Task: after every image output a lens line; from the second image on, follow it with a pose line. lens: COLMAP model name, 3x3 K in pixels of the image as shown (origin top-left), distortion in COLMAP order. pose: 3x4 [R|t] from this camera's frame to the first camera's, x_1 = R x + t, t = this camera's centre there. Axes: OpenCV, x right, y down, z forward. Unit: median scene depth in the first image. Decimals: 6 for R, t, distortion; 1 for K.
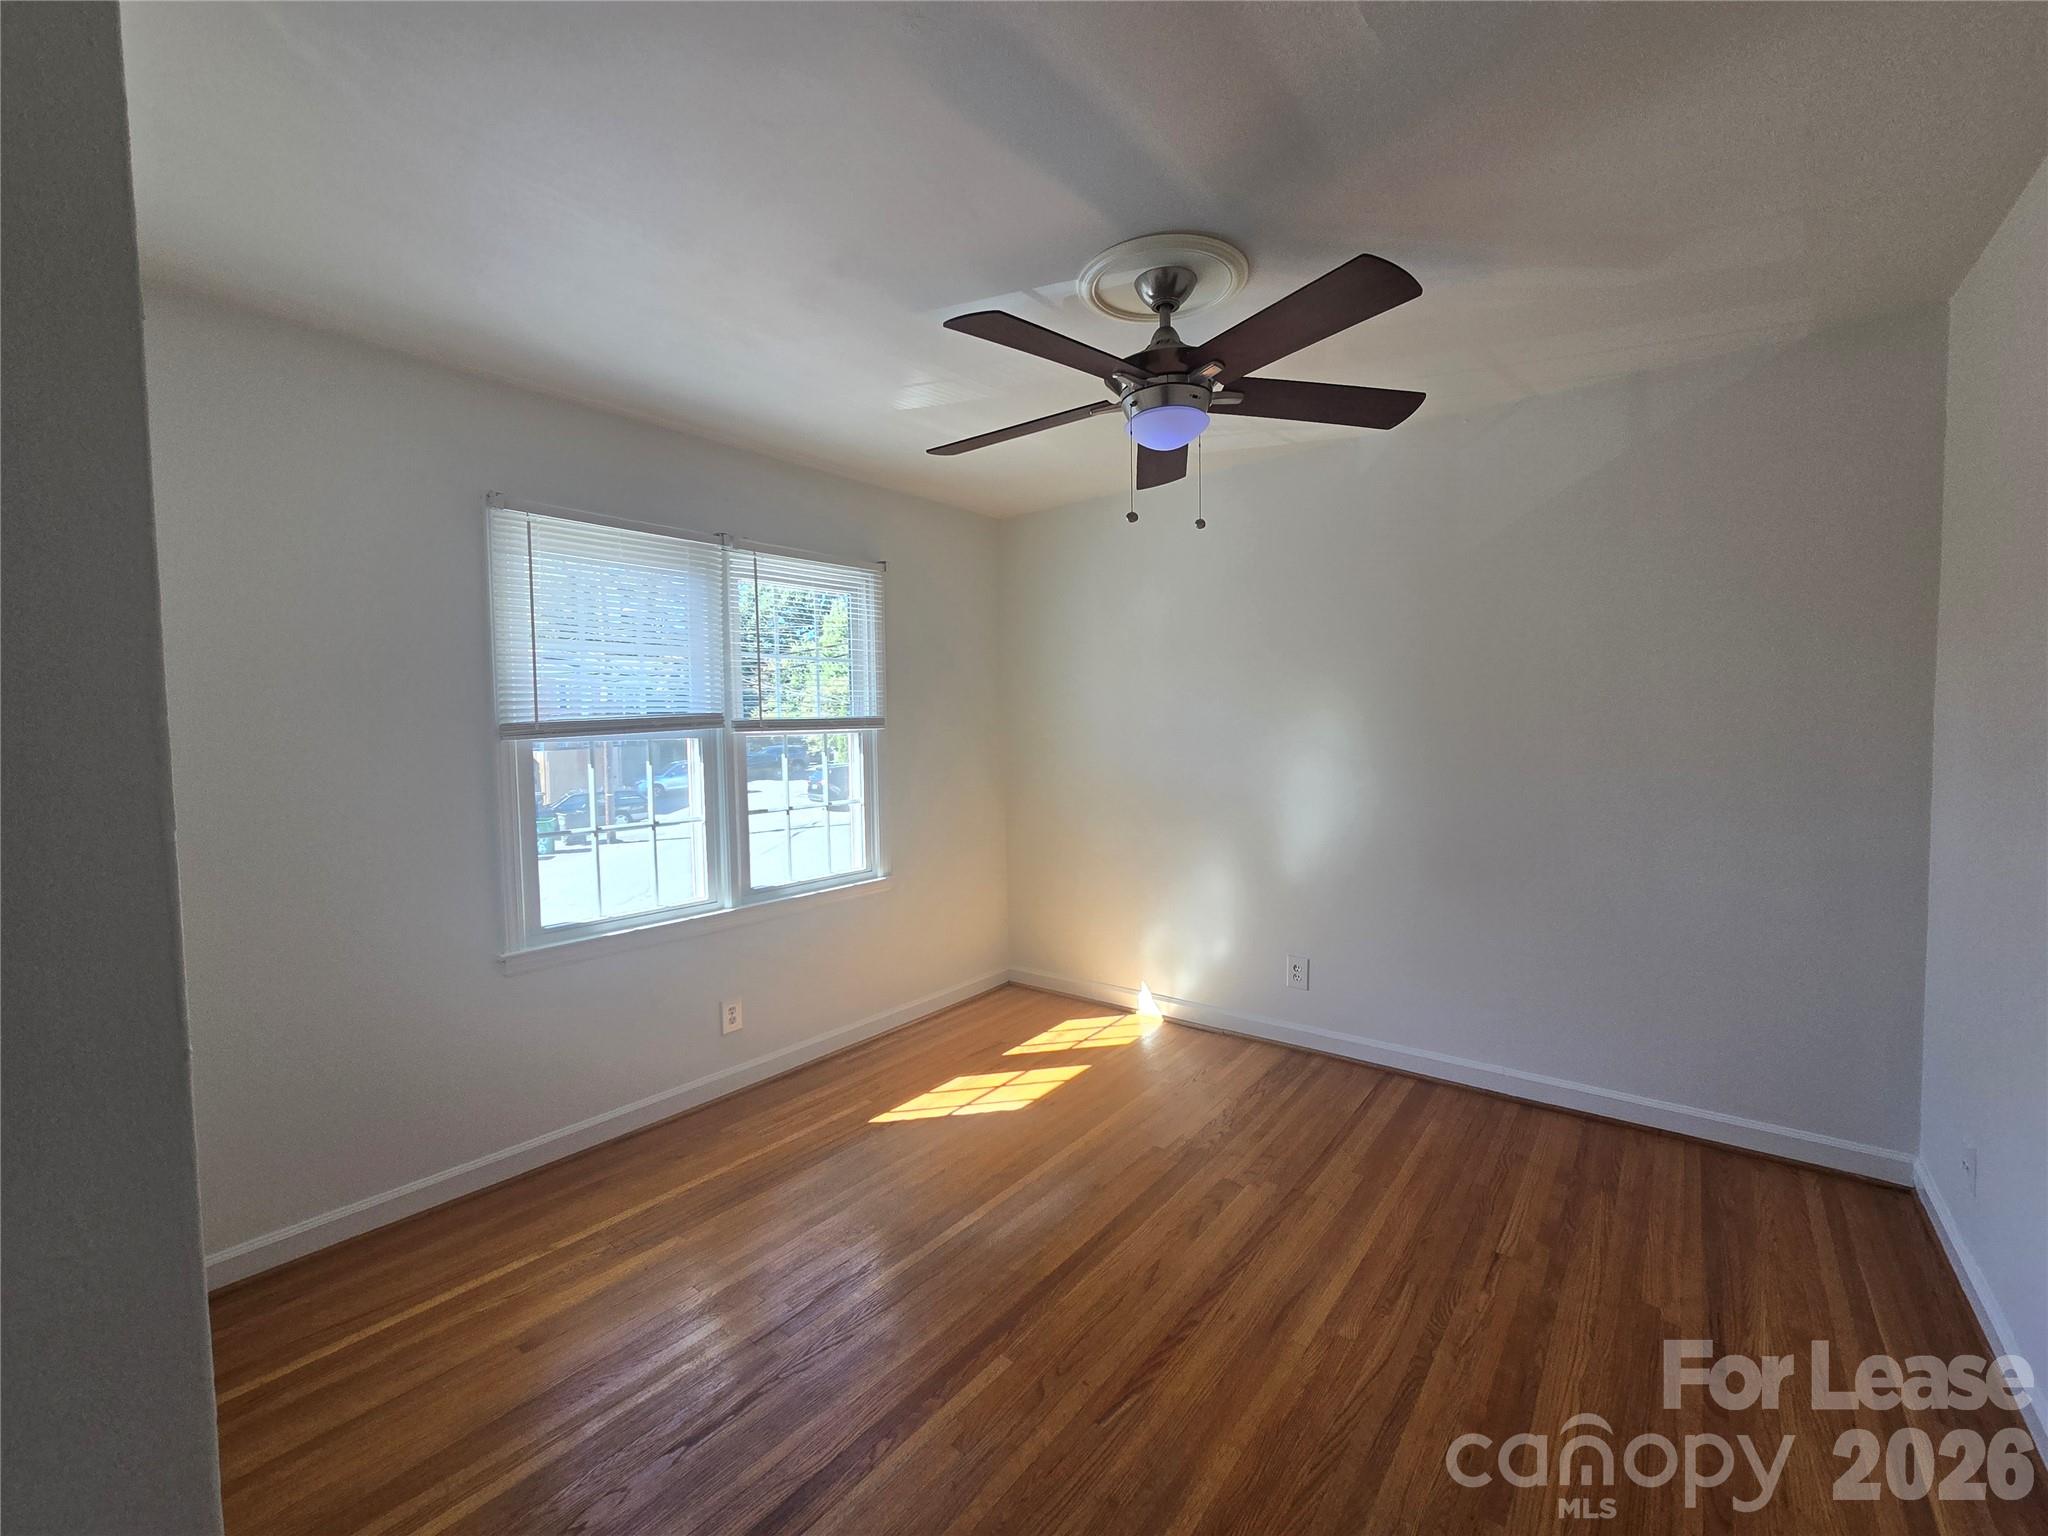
lens RADIAL K [[835.2, 0, 1021.3], [0, 835.2, 761.7], [0, 0, 1]] dist [-0.001767, -0.000684]
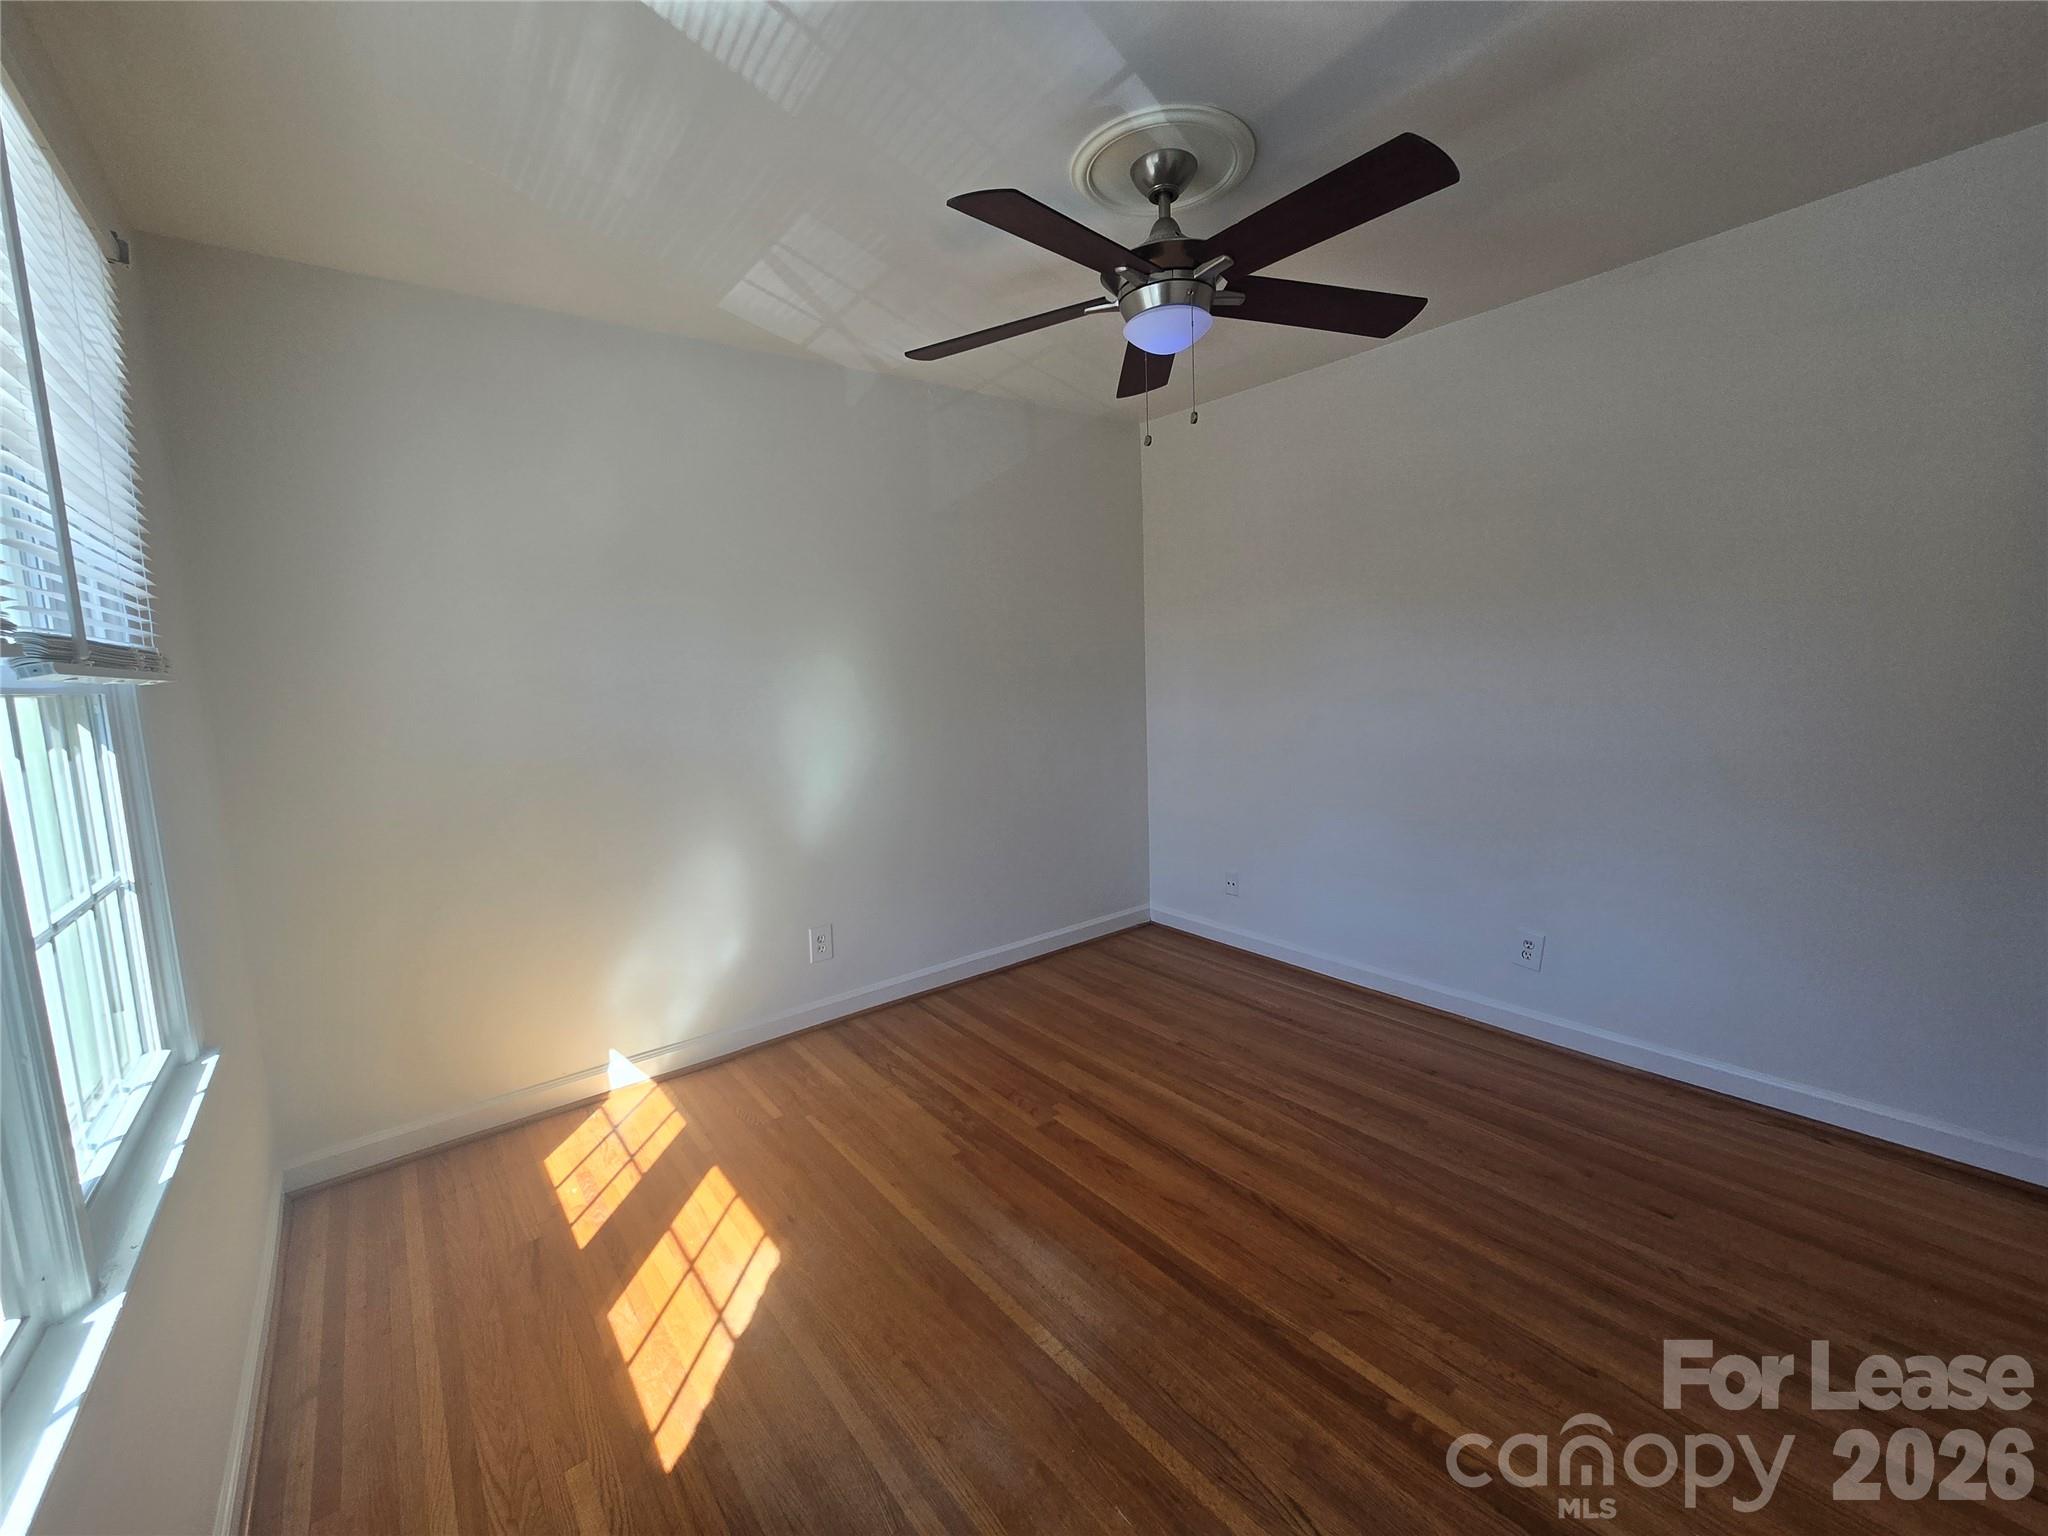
lens RADIAL K [[828.2, 0, 1016.7], [0, 828.2, 762.9], [0, 0, 1]] dist [0.002068, -0.000141]
pose [[0.224256, -0.099519, 0.969436, -0.560802], [0.078268, 0.993398, 0.083873, -0.005452], [-0.971382, 0.057067, 0.230565, 0.660959]]
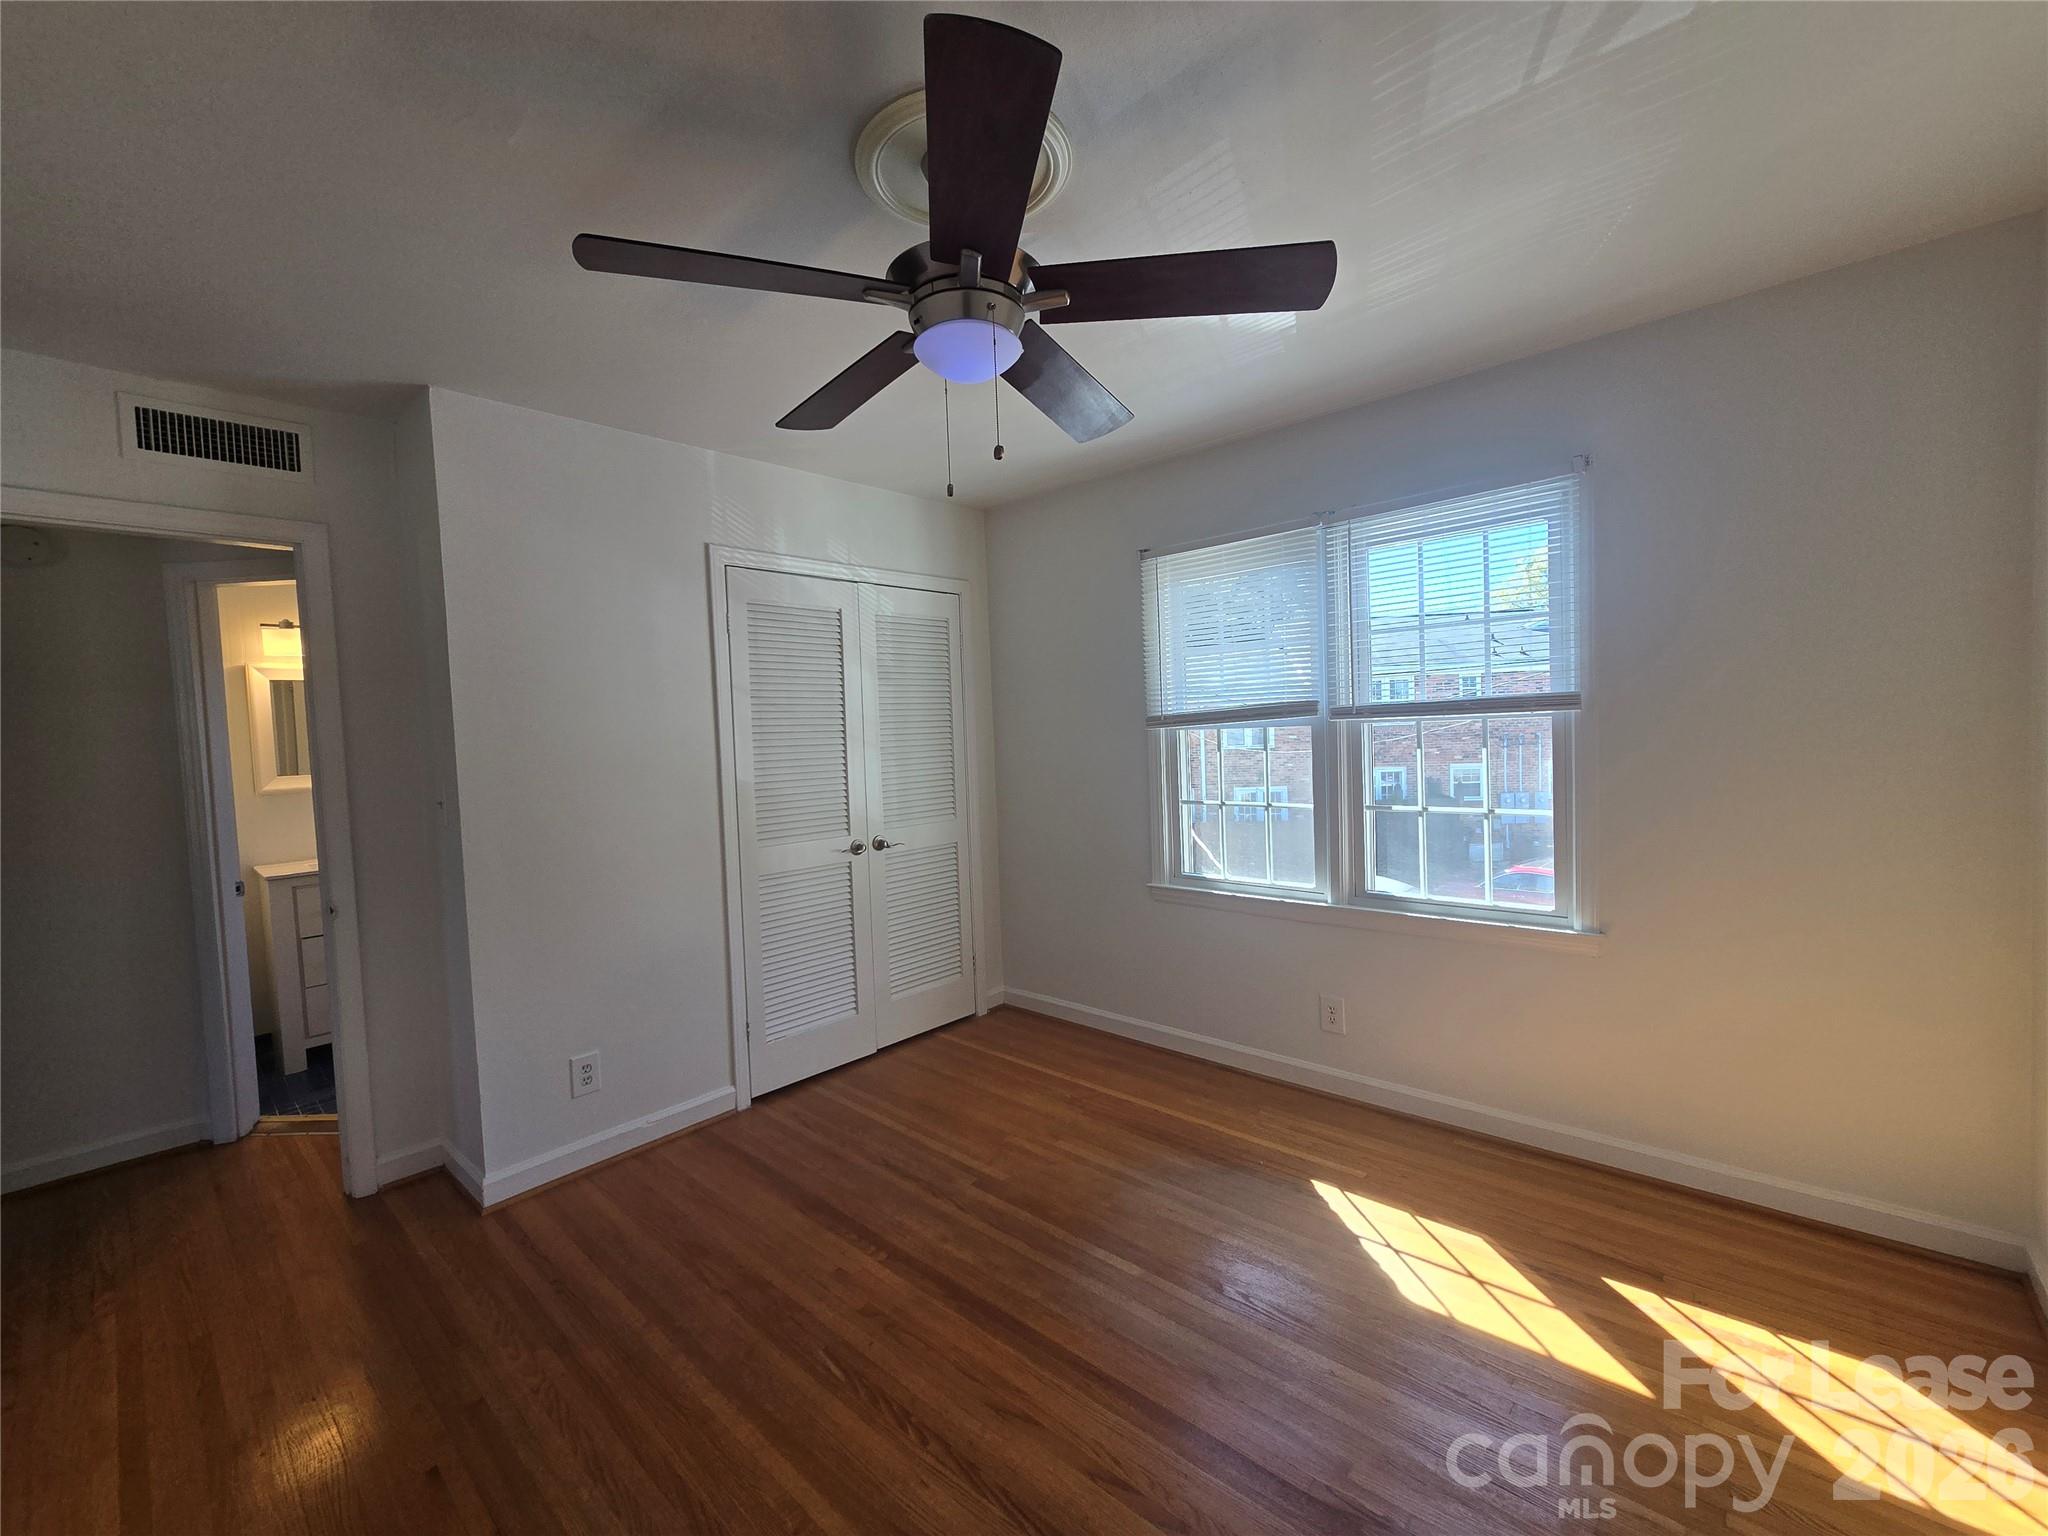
lens RADIAL K [[835.2, 0, 1021.3], [0, 835.2, 761.7], [0, 0, 1]] dist [-0.001767, -0.000684]
pose [[-0.054346, 0.061249, -0.996642, 0.652561], [-0.005666, 0.998082, 0.061647, -0.046698], [0.998506, 0.008998, -0.053895, 0.738865]]
